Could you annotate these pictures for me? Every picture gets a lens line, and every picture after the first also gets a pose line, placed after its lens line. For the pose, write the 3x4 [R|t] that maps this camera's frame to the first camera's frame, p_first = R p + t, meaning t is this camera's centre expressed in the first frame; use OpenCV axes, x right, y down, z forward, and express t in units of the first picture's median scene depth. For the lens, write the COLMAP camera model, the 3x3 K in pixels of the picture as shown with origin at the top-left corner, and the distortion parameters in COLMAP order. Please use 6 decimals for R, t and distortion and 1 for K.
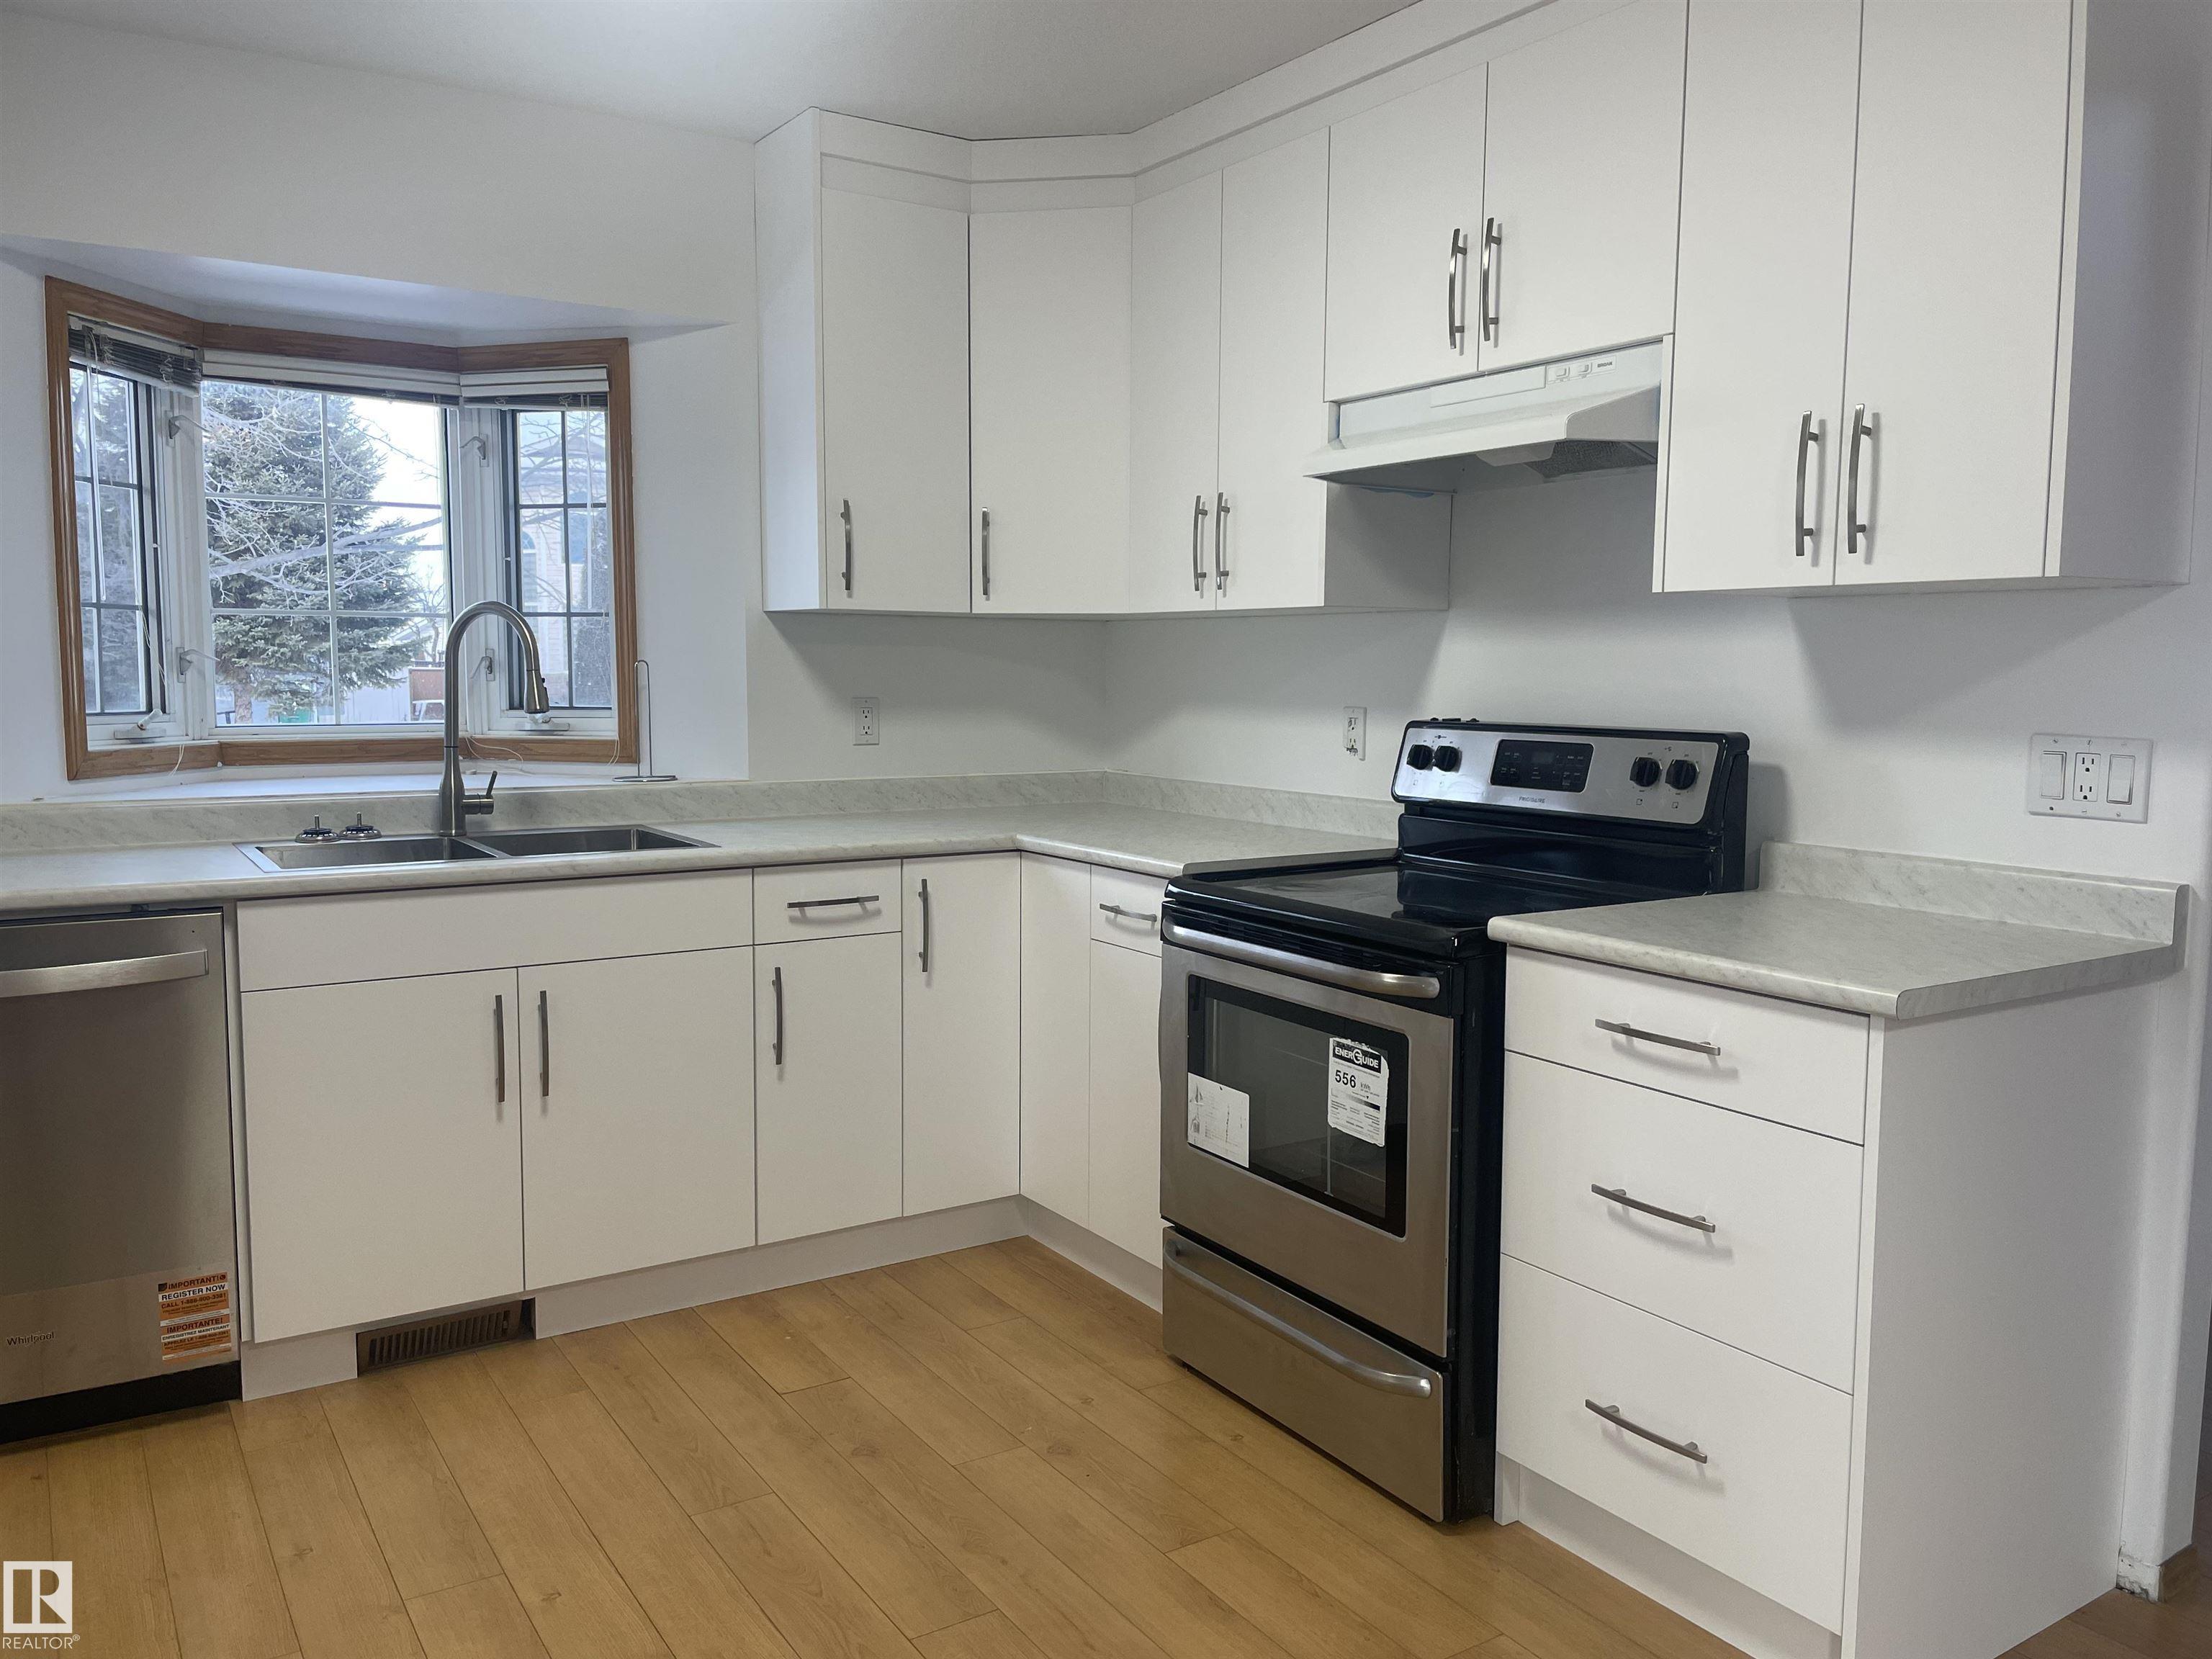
lens RADIAL K [[1678.3, 0, 1107.0], [0, 1678.3, 820.9], [0, 0, 1]] dist [0.077660, -0.111342]
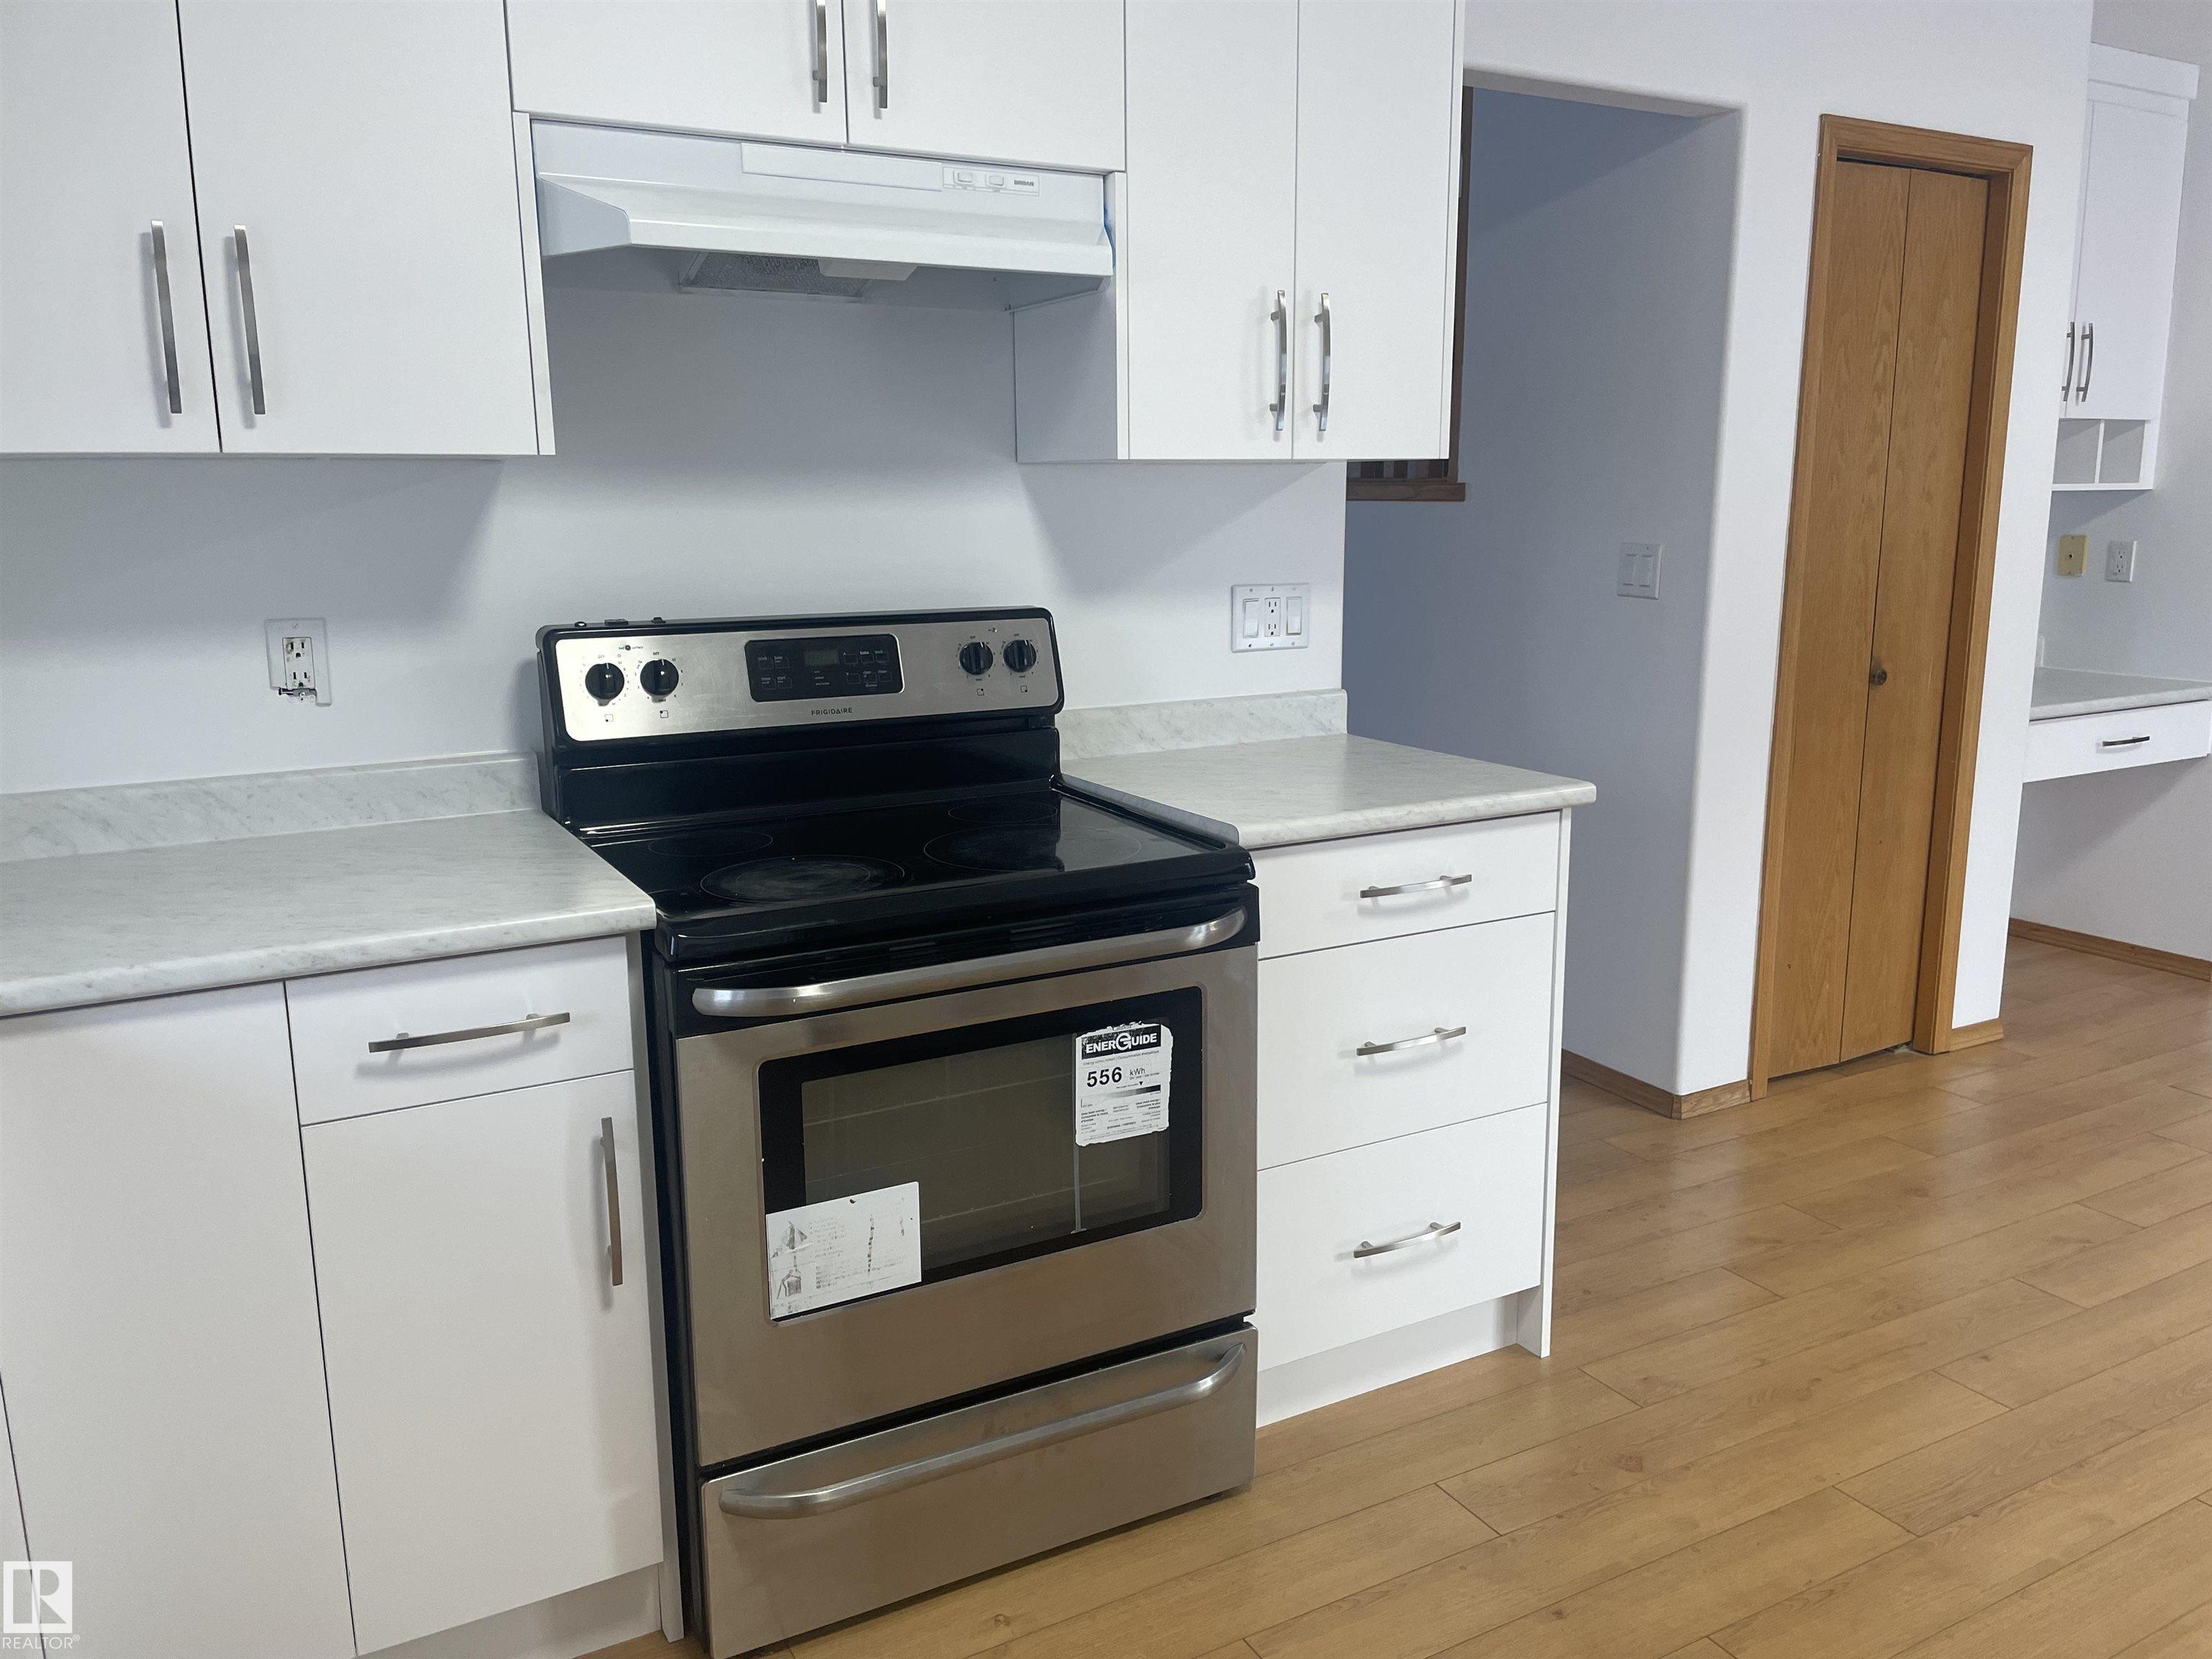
lens RADIAL K [[1678.3, 0, 1118.6], [0, 1678.3, 825.2], [0, 0, 1]] dist [0.077660, -0.111342]
pose [[0.050294, -0.201415, 0.978214, -0.605139], [0.100886, 0.975468, 0.195662, -0.116129], [-0.993626, 0.088847, 0.069380, 0.922860]]
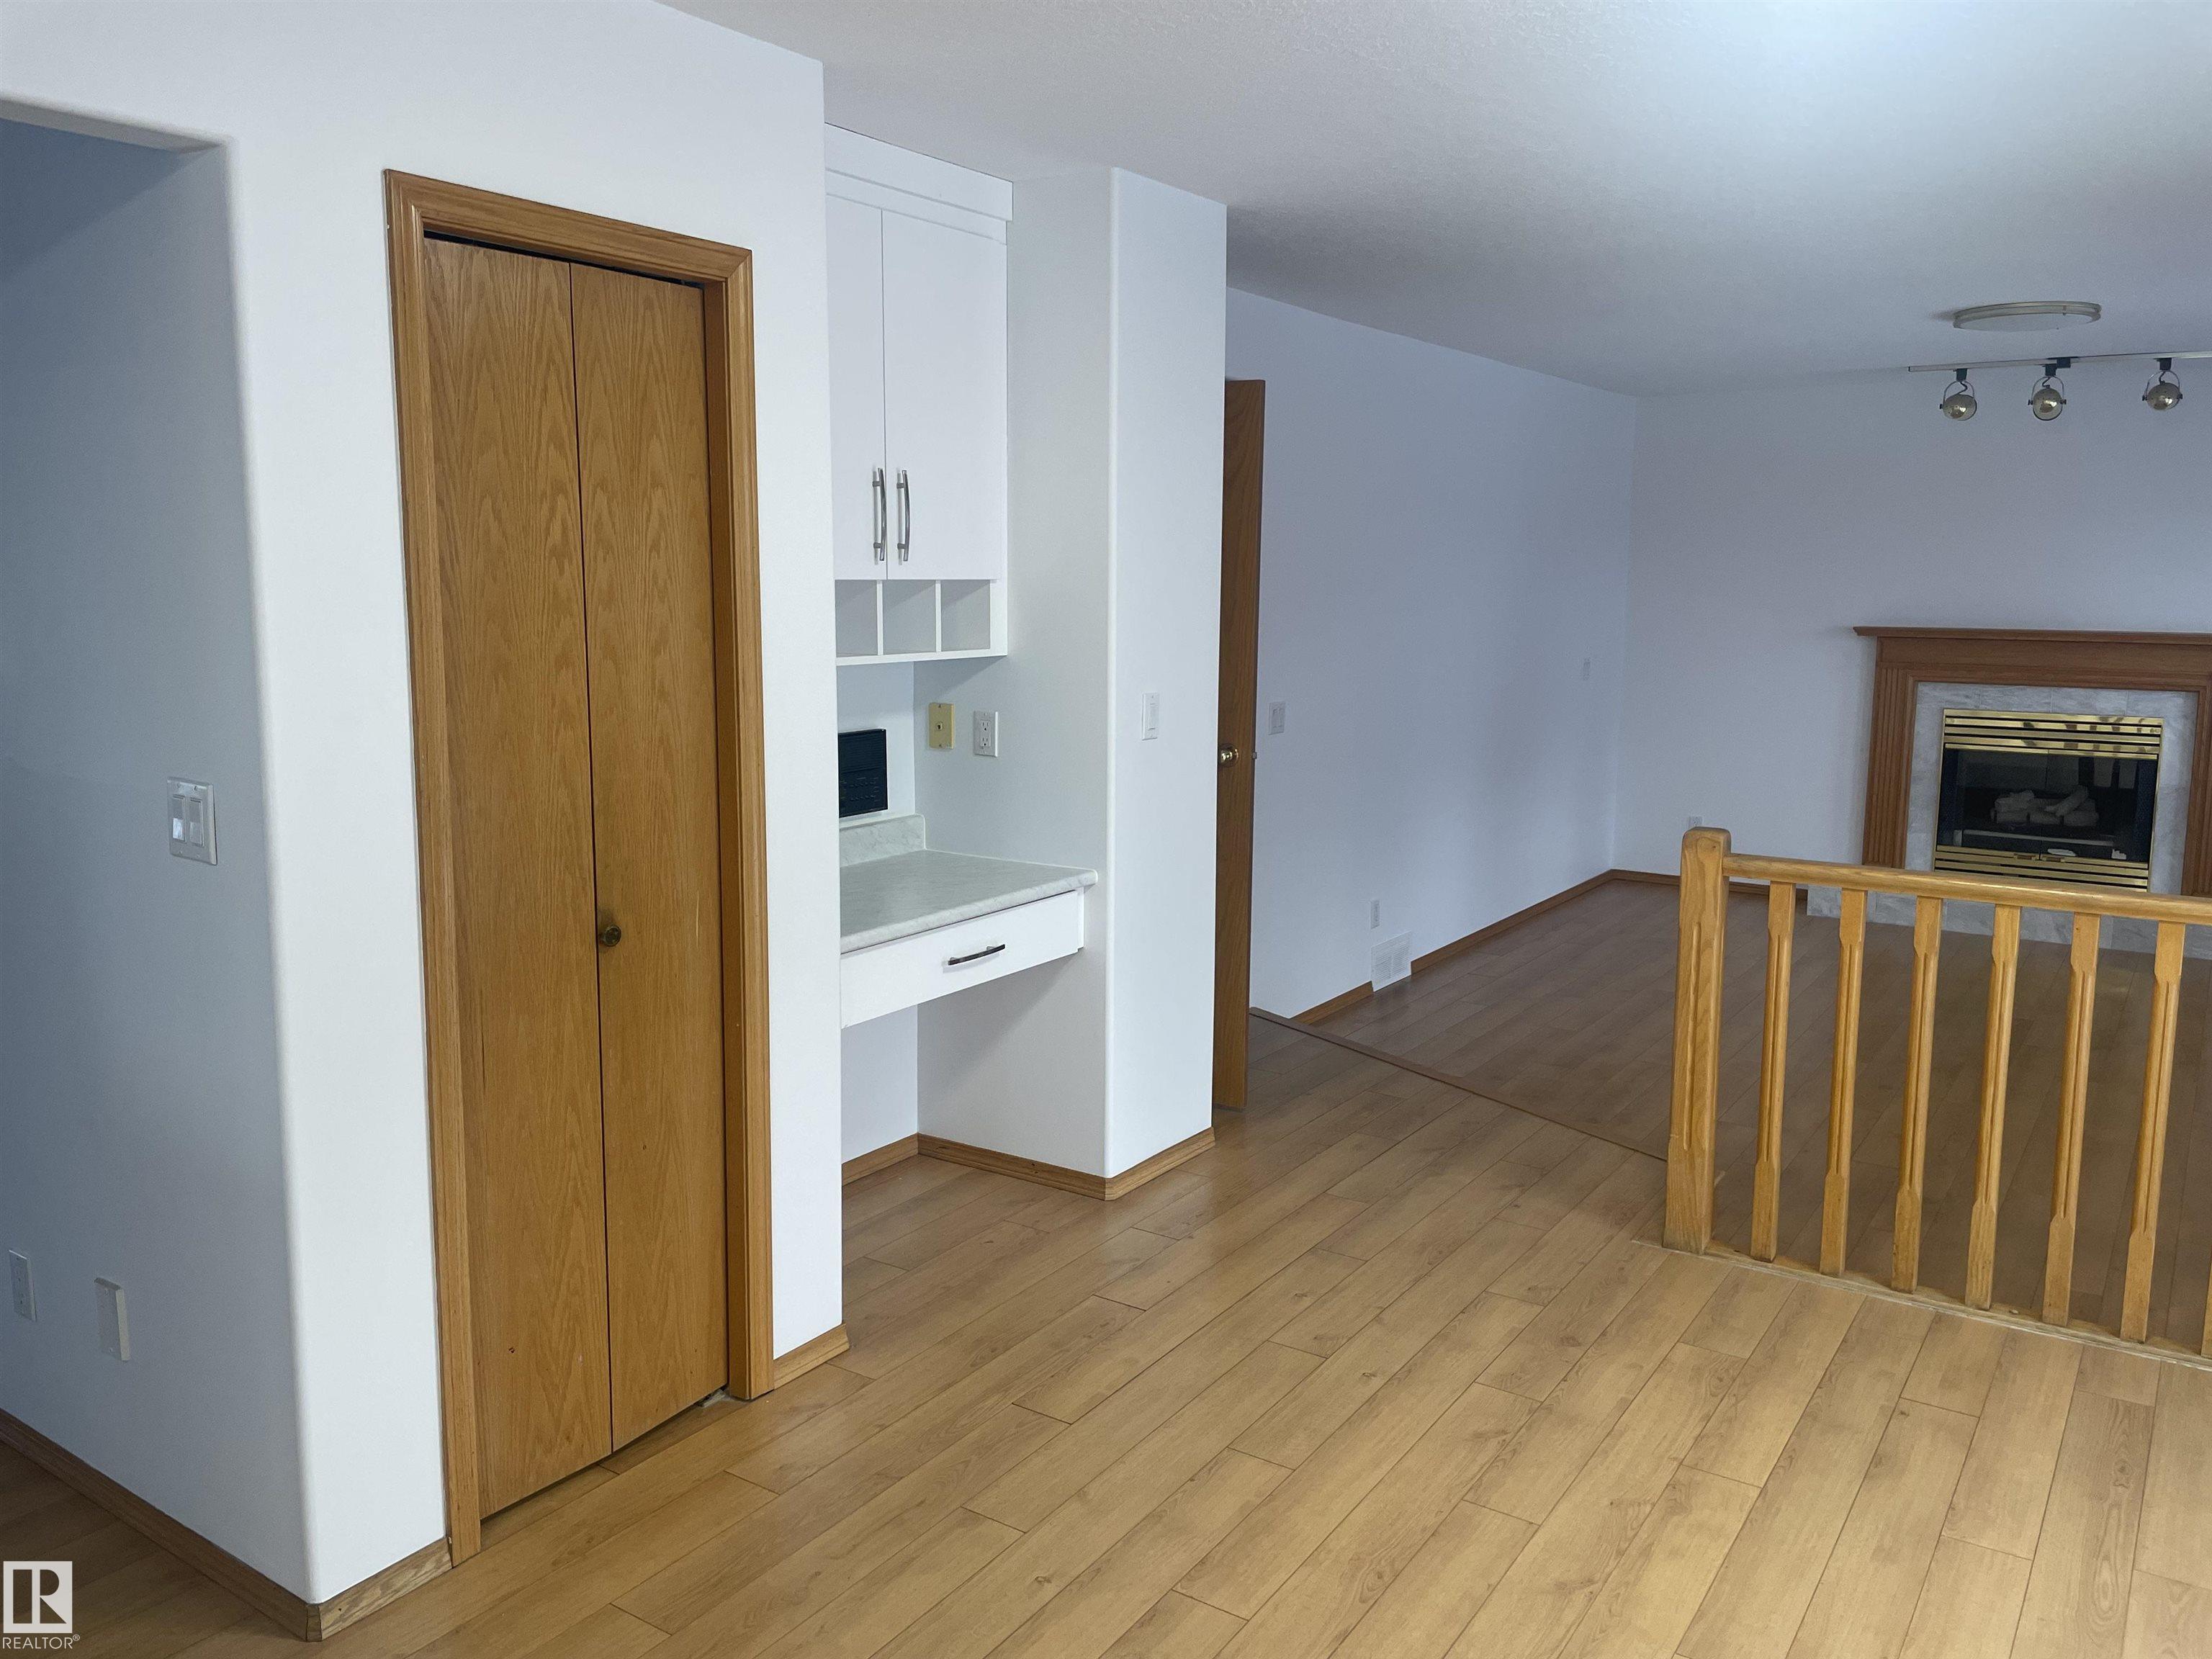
lens RADIAL K [[1678.3, 0, 1056.9], [0, 1678.3, 827.4], [0, 0, 1]] dist [0.077660, -0.111342]
pose [[-0.387682, -0.139942, 0.911109, -0.324214], [0.084011, 0.978931, 0.186106, -0.128373], [-0.917957, 0.148693, -0.367758, 0.617204]]
